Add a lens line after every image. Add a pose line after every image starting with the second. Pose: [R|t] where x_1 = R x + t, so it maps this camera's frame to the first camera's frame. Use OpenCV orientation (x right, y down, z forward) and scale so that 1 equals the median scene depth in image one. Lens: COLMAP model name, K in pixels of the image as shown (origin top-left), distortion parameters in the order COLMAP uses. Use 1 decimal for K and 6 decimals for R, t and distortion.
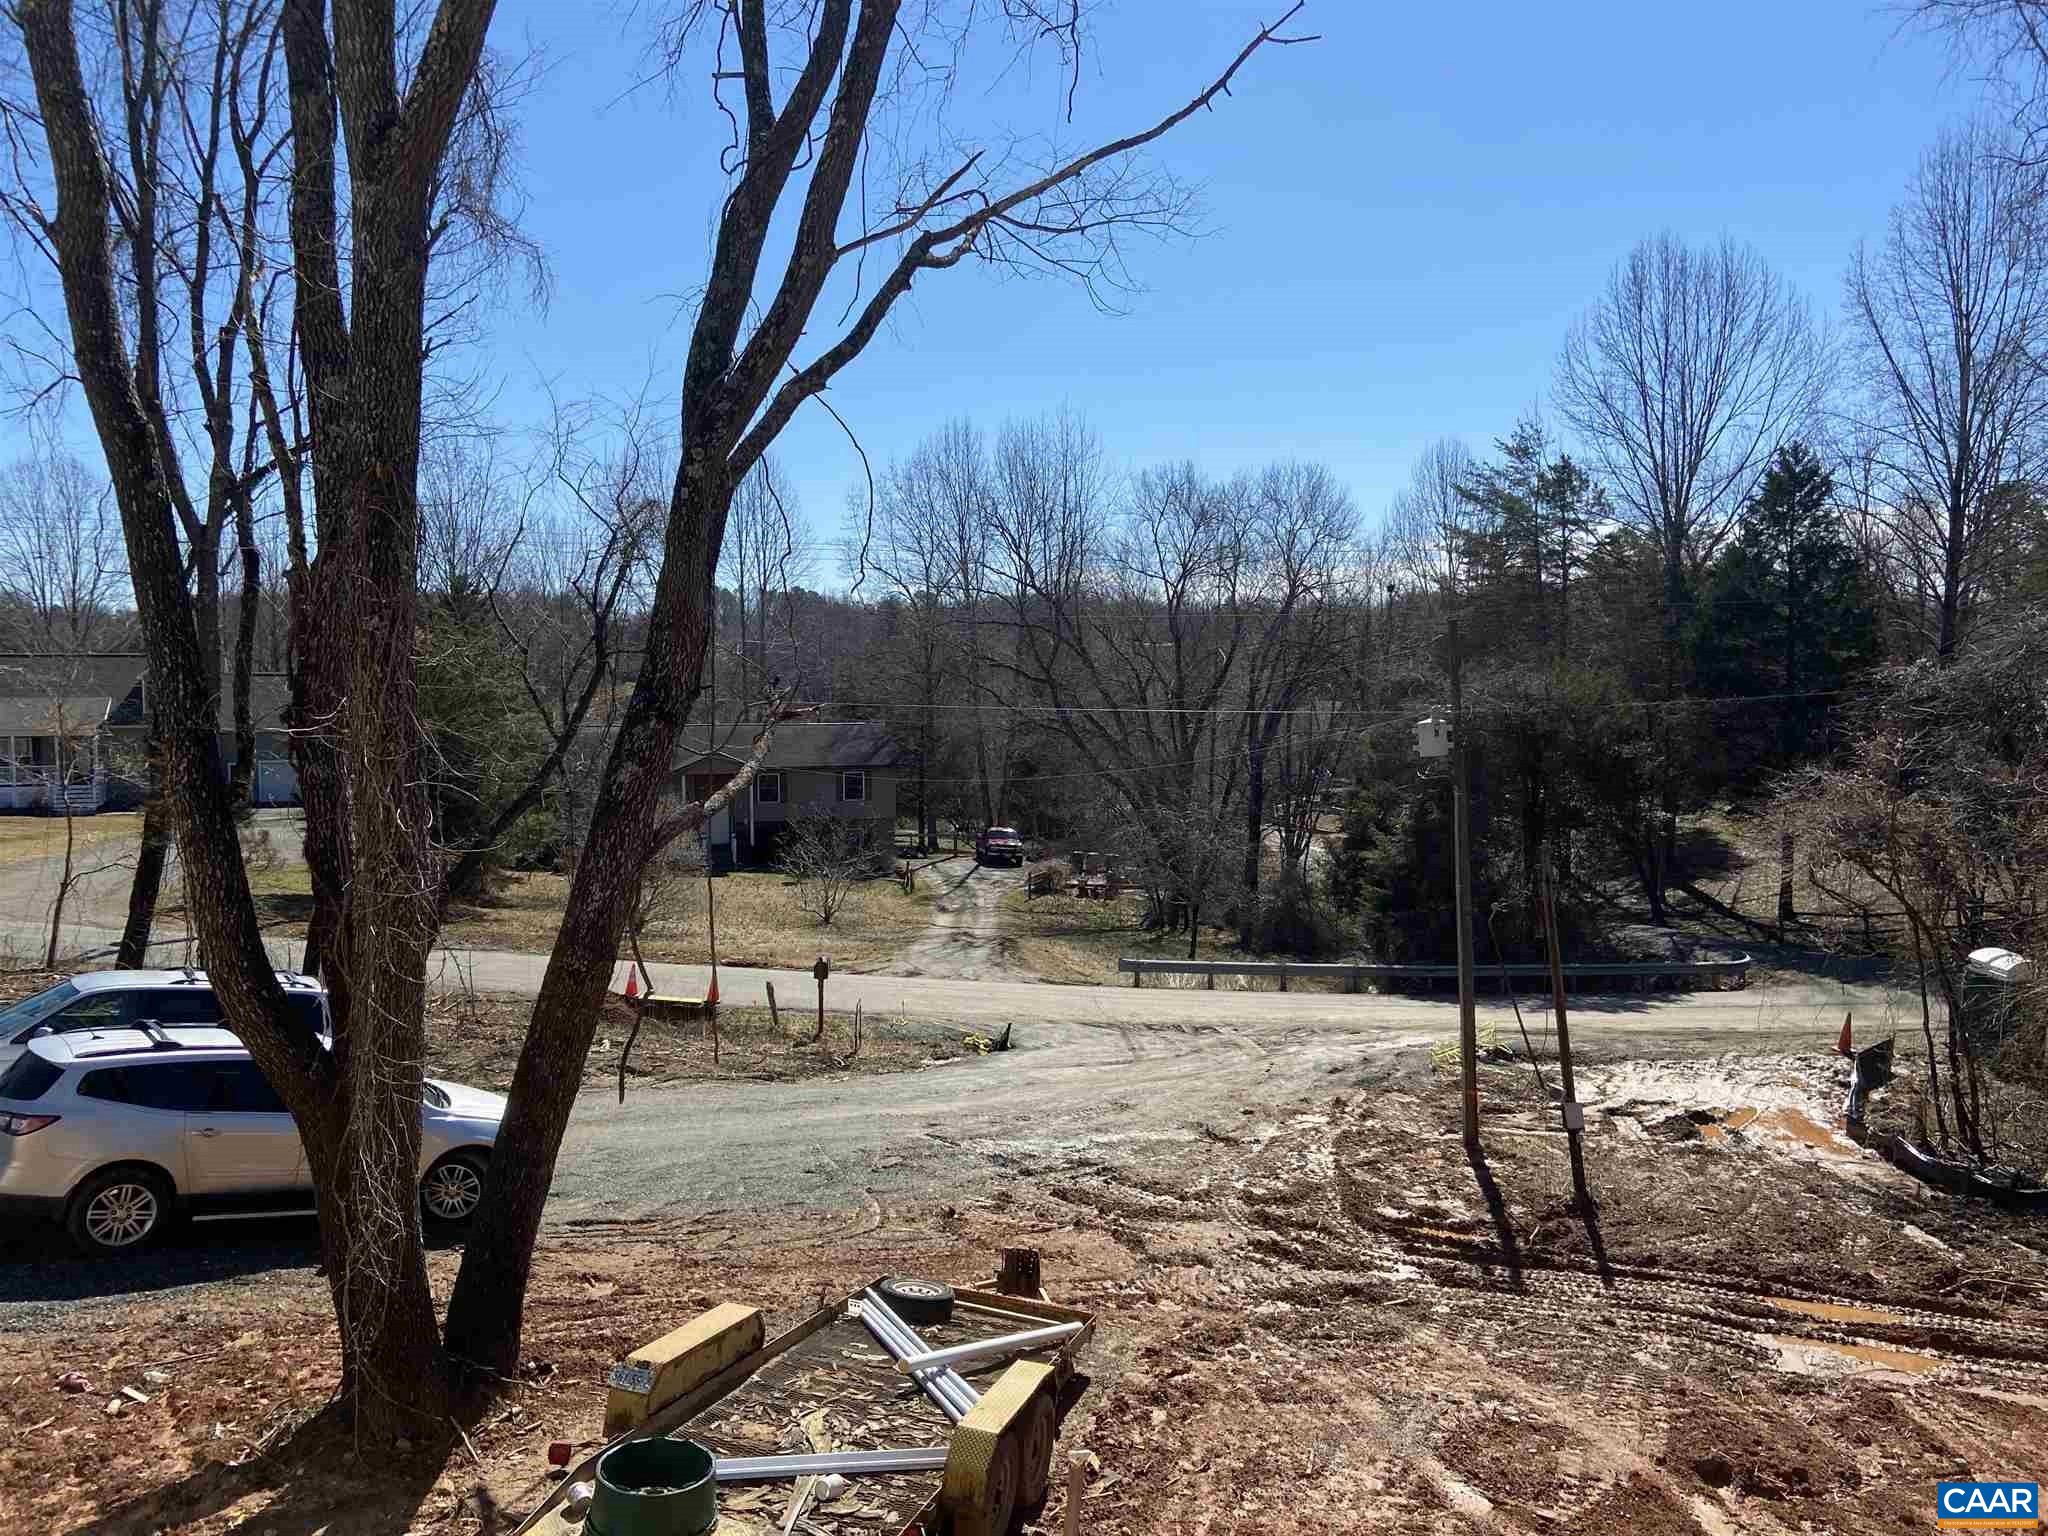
lens RADIAL K [[1460.6, 0, 1046.5], [0, 1460.6, 782.3], [0, 0, 1]] dist [0.110734, -0.144356]
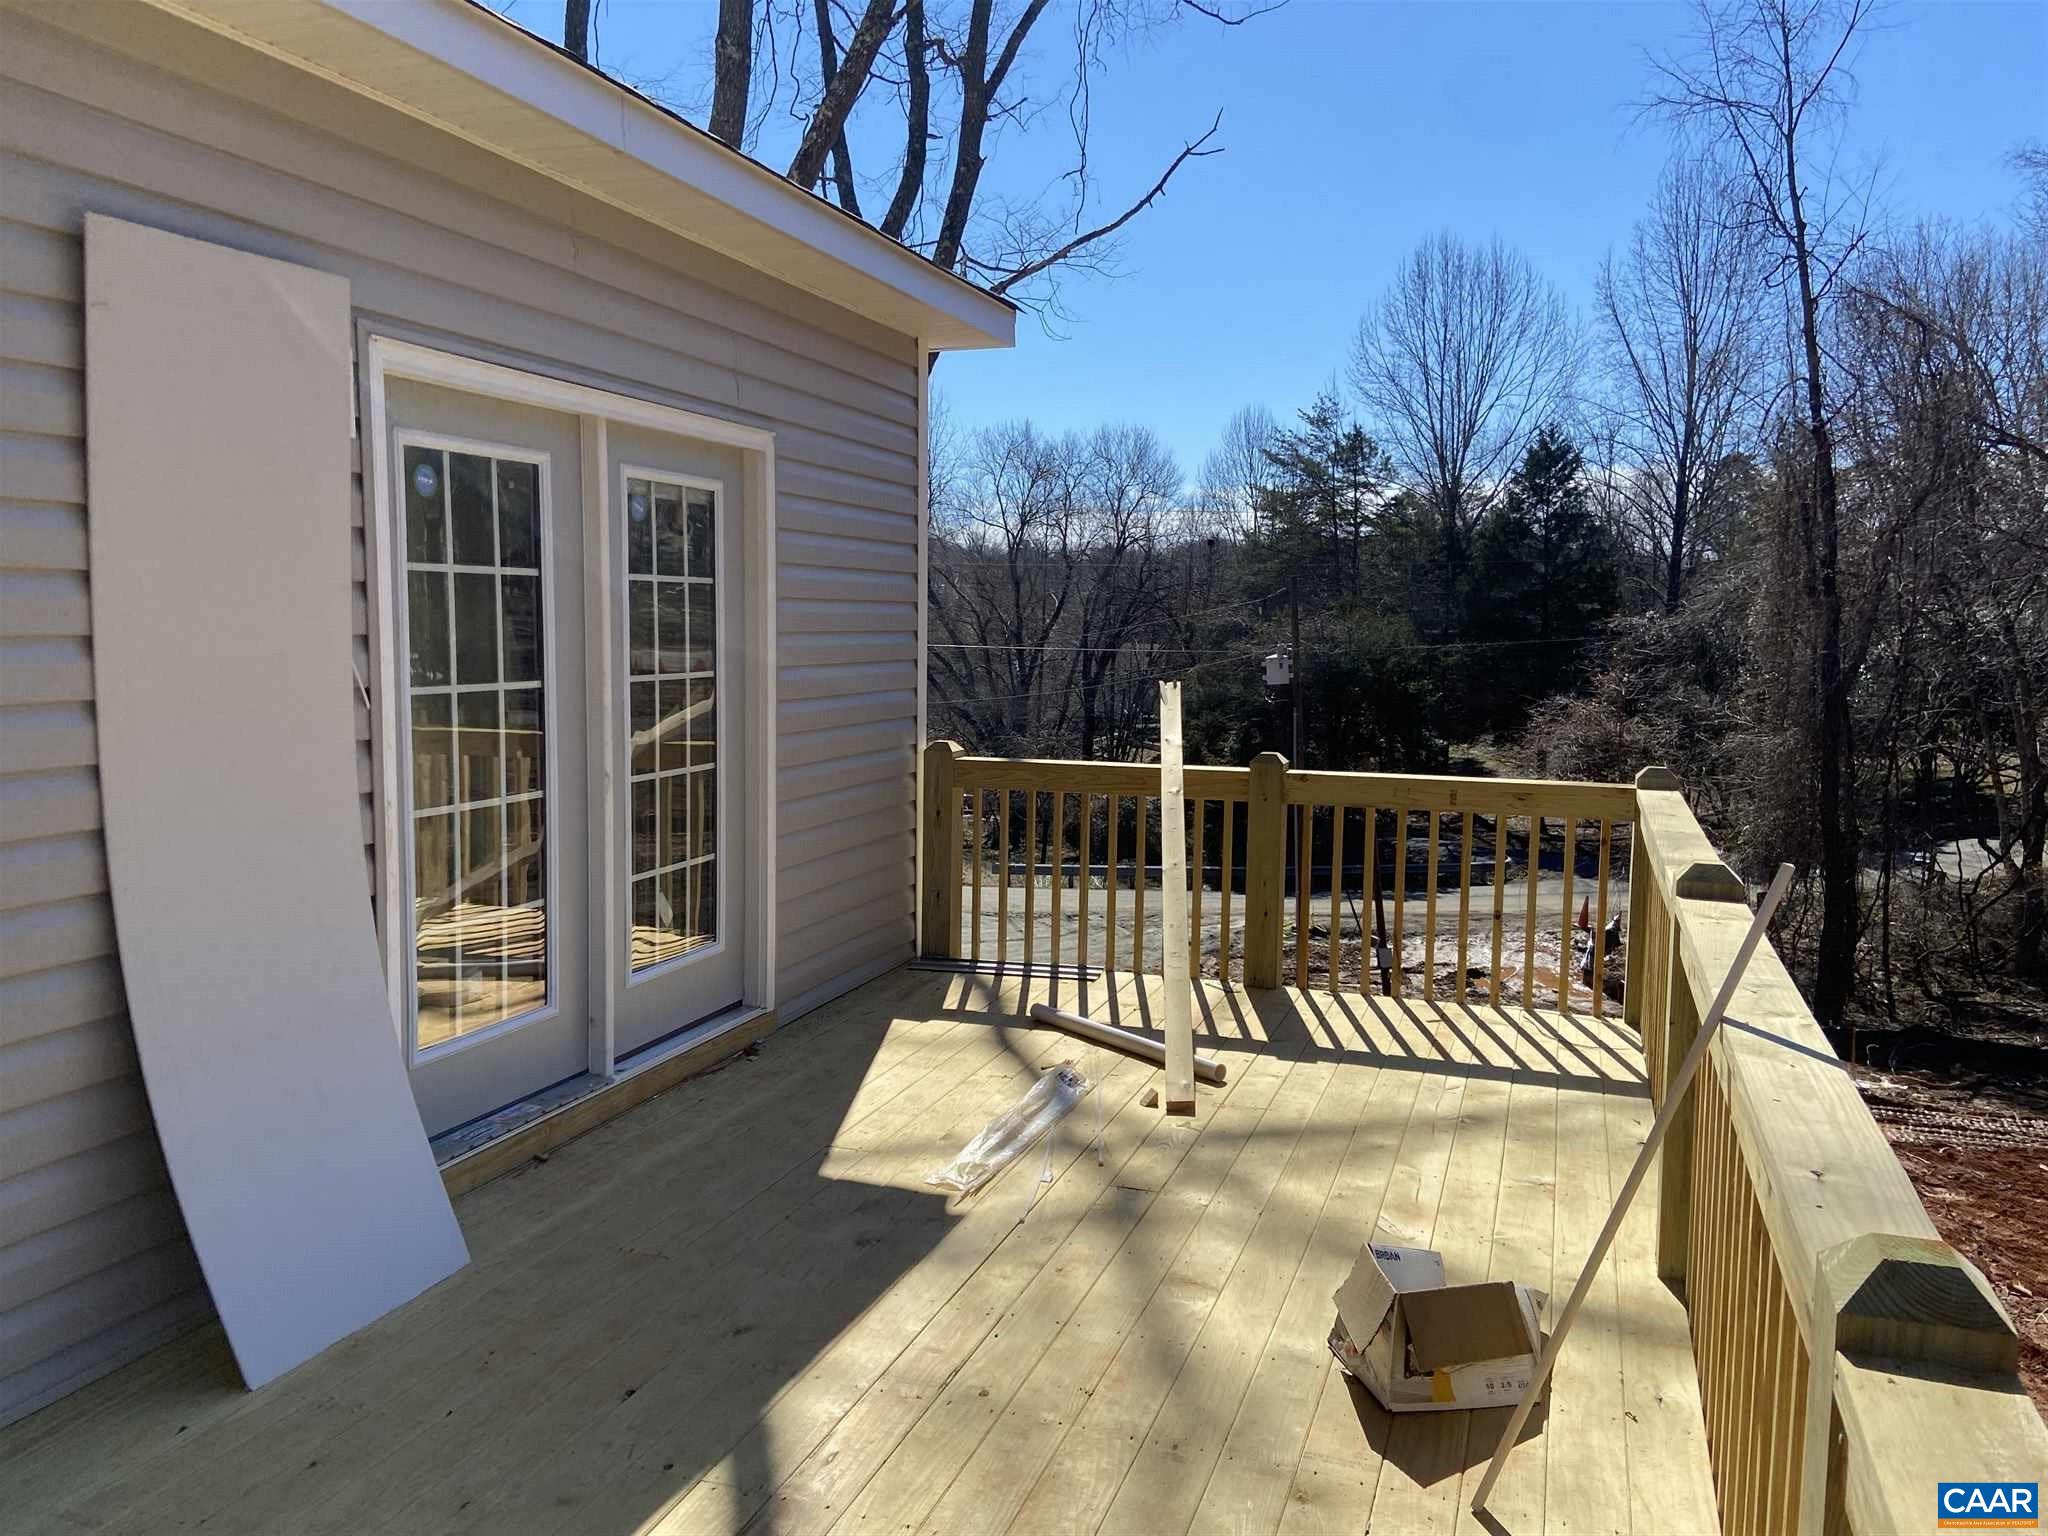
lens RADIAL K [[1496.2, 0, 1004.5], [0, 1496.2, 753.2], [0, 0, 1]] dist [0.090780, -0.092721]
pose [[0.992677, 0.001345, 0.120794, -0.060098], [-0.003499, 0.999839, 0.017624, 0.009434], [-0.120750, -0.017918, 0.992521, -0.119550]]
